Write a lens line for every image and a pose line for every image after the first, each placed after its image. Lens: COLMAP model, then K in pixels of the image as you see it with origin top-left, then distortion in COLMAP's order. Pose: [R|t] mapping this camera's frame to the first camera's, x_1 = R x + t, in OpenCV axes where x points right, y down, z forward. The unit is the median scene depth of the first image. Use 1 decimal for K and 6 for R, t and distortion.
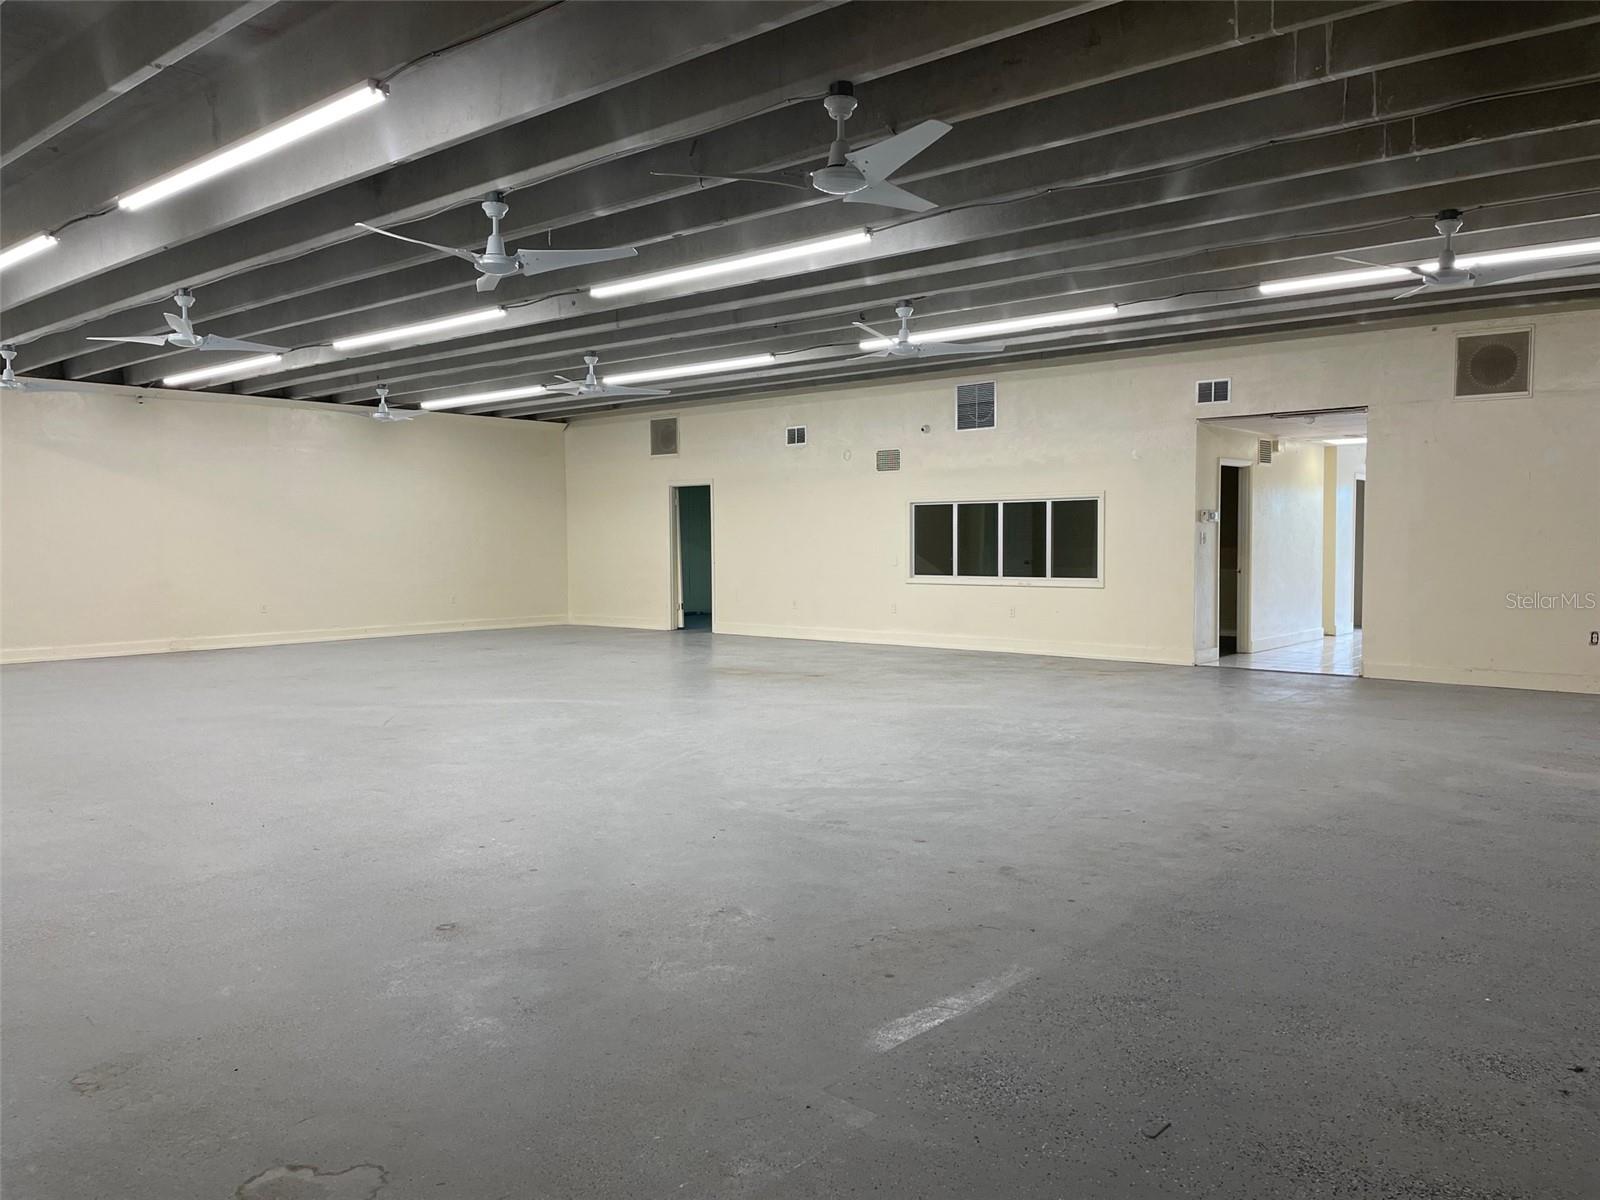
lens RADIAL K [[1202.6, 0, 796.5], [0, 1202.6, 590.4], [0, 0, 1]] dist [0.076918, -0.085353]
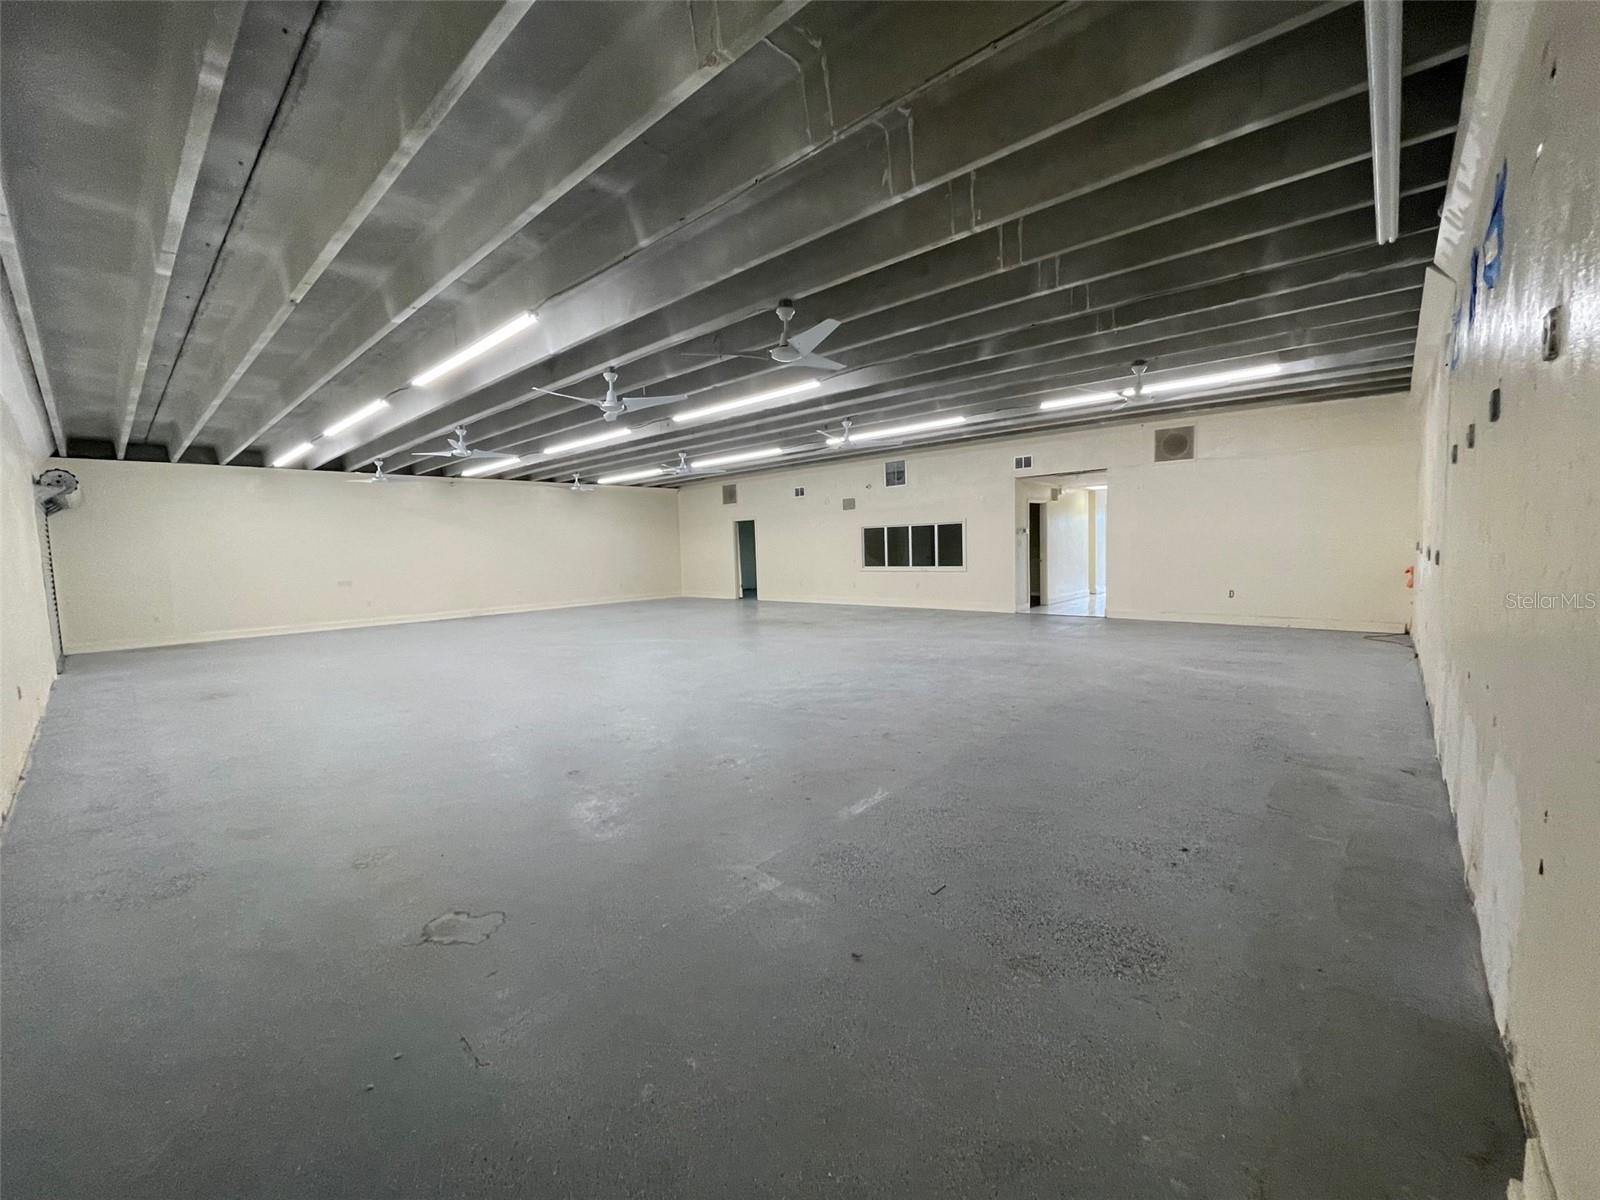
lens RADIAL K [[646.7, 0, 790.5], [0, 646.7, 592.6], [0, 0, 1]] dist [-0.002397, -0.000300]
pose [[0.999024, -0.022317, -0.038107, 0.043120], [0.023417, 0.999315, 0.028673, -0.007918], [0.037441, -0.029537, 0.998862, 0.020681]]
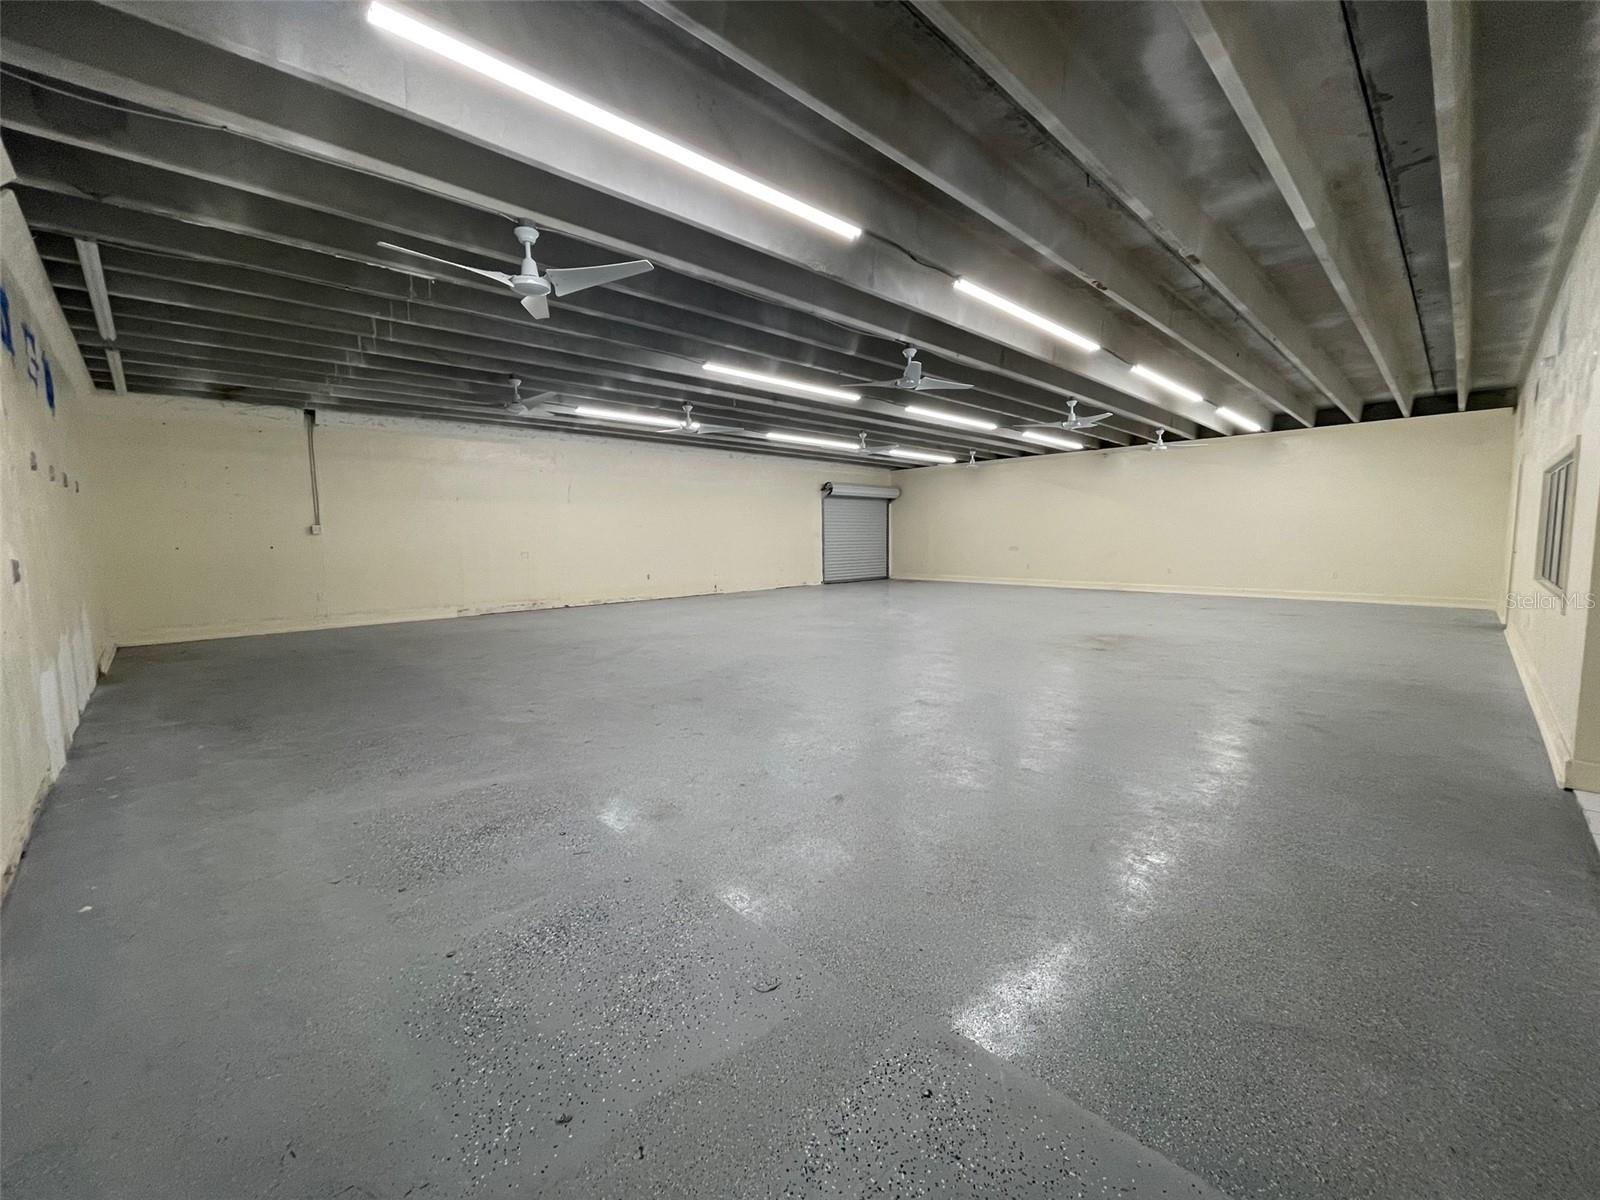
lens RADIAL K [[646.7, 0, 790.5], [0, 646.7, 592.6], [0, 0, 1]] dist [-0.002397, -0.000300]
pose [[0.096683, -0.086657, 0.991536, -2.750752], [0.056277, 0.995085, 0.081479, -0.067901], [-0.993723, 0.047923, 0.101085, 2.262975]]
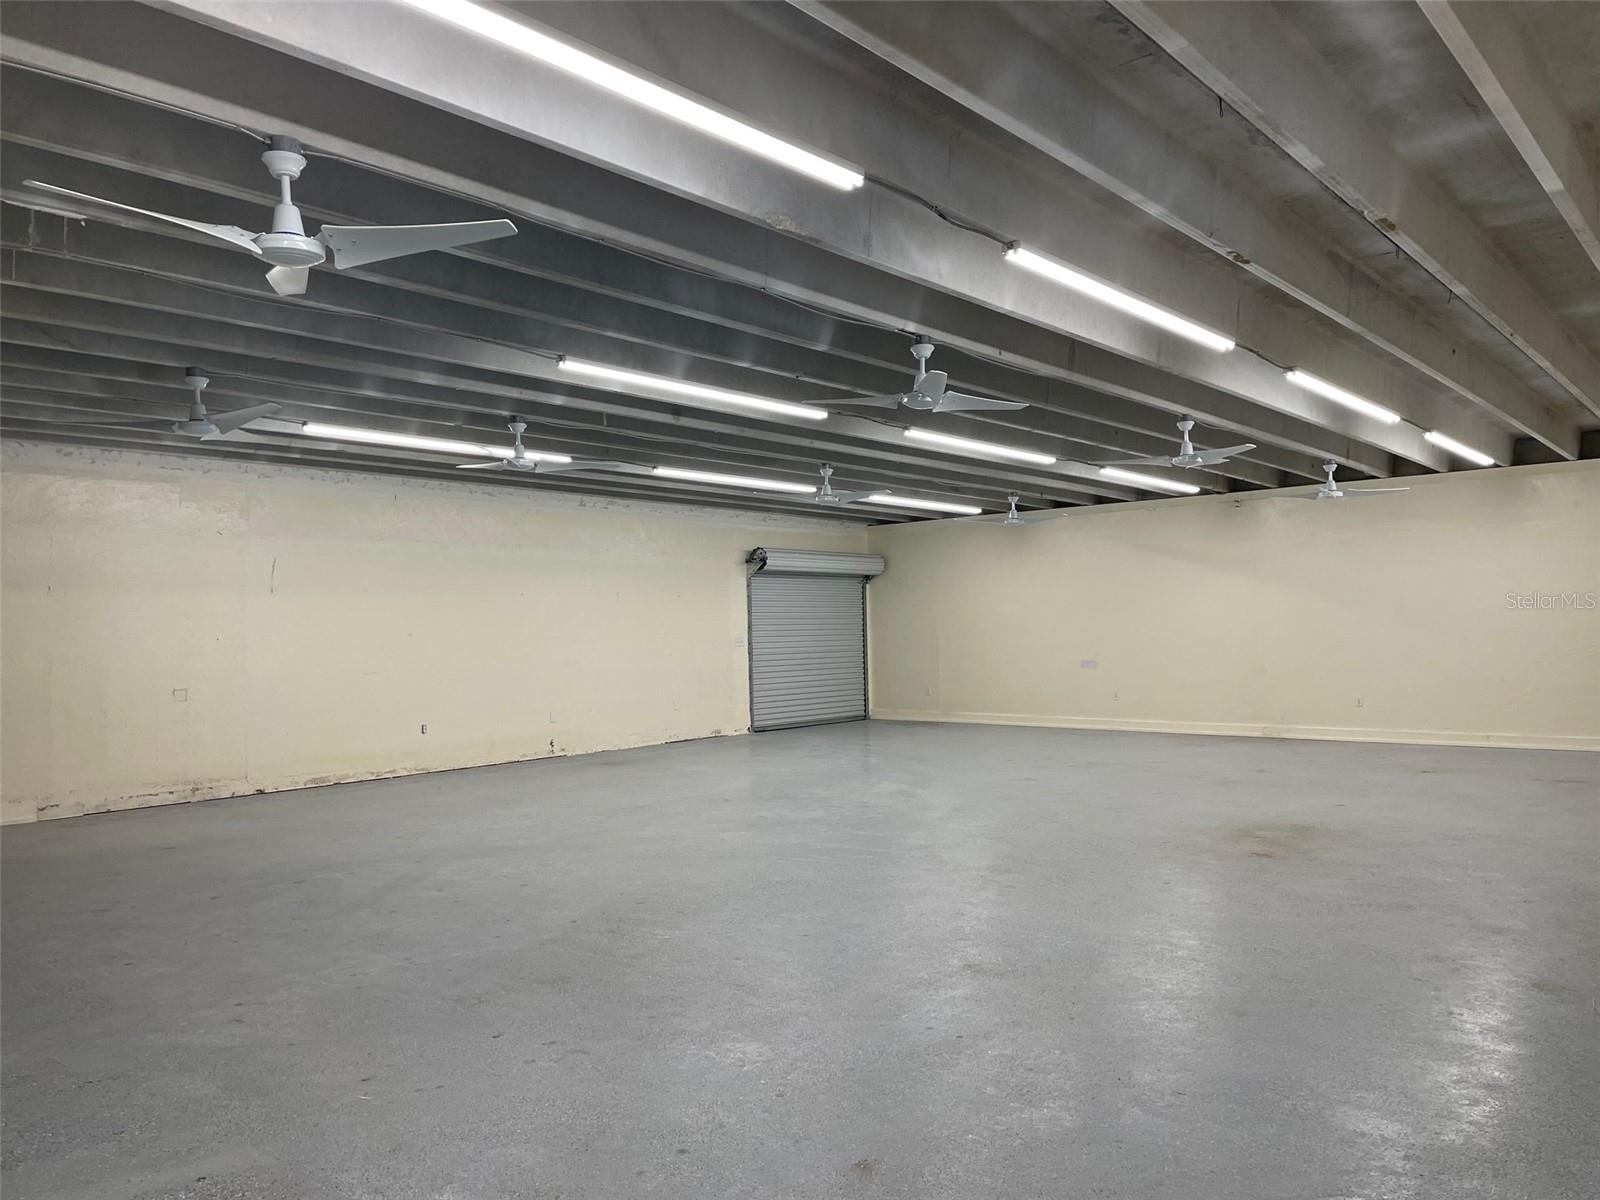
lens RADIAL K [[1200.4, 0, 800.0], [0, 1200.4, 600.0], [0, 0, 1]] dist [0.112997, -0.147692]
pose [[-0.013737, 0.024902, 0.999596, -2.796219], [0.066102, 0.997526, -0.023942, -0.100355], [-0.997718, 0.065746, -0.015349, 2.305100]]
